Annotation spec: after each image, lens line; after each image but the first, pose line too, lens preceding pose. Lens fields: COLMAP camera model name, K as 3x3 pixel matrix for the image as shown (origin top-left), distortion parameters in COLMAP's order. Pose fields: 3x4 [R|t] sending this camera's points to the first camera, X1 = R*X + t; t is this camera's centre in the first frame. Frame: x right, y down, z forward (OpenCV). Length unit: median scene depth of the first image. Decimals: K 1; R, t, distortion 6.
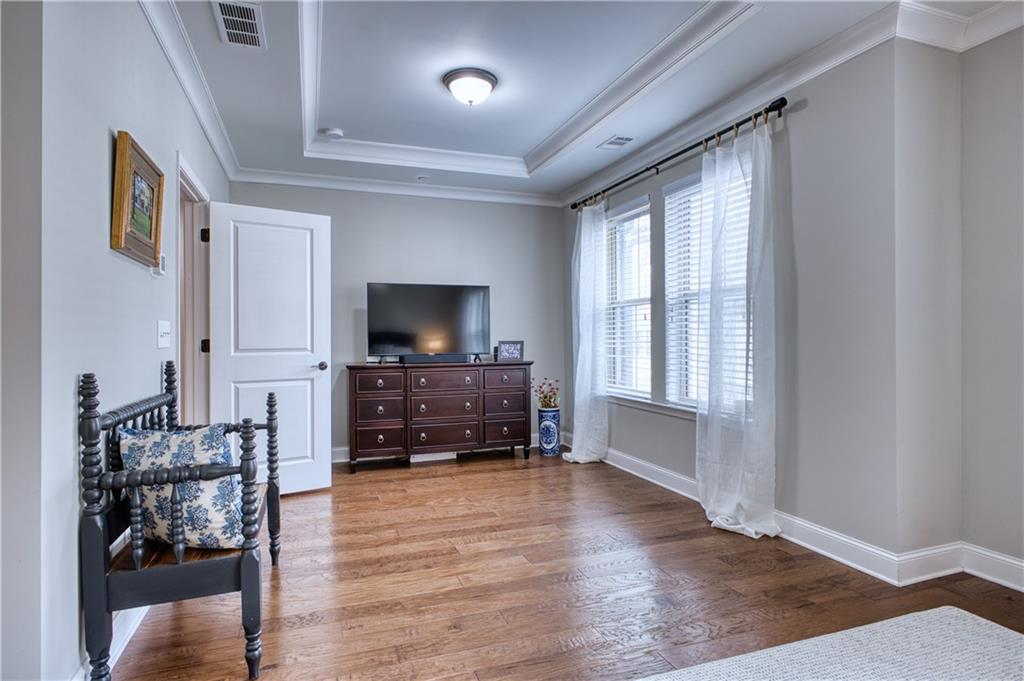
lens RADIAL K [[554.4, 0, 512.0], [0, 554.4, 340.5], [0, 0, 1]] dist [-0.001038, -0.000307]
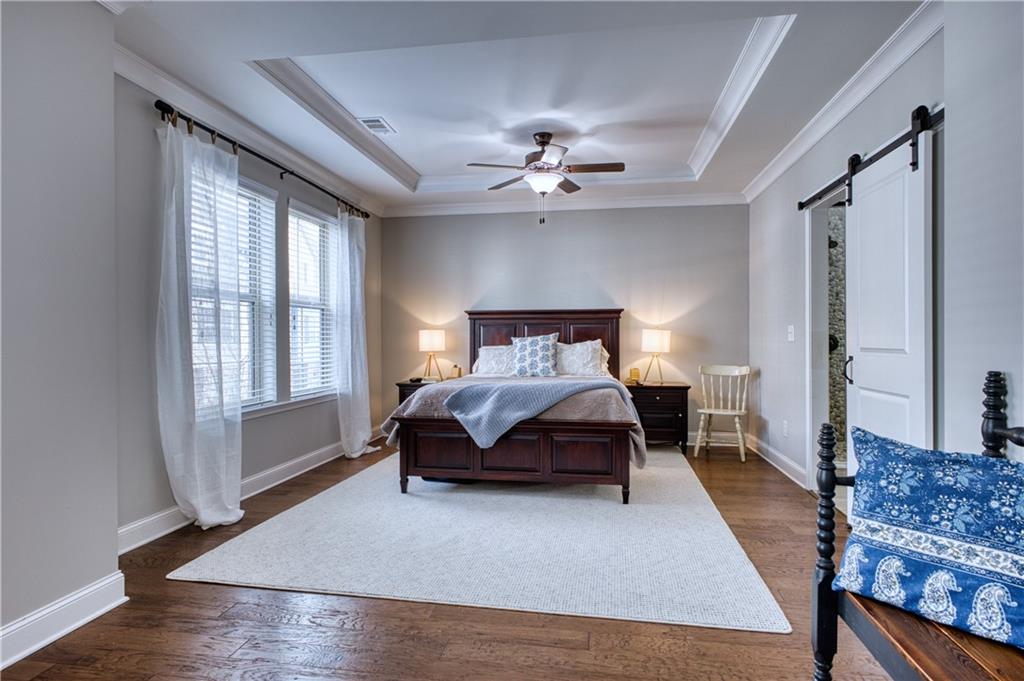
lens RADIAL K [[554.4, 0, 512.0], [0, 554.4, 340.5], [0, 0, 1]] dist [-0.001038, -0.000307]
pose [[-0.869684, 0.006712, 0.493563, -0.620196], [0.010443, 0.999934, 0.004803, -0.003093], [-0.493498, 0.009332, -0.869697, 1.714212]]
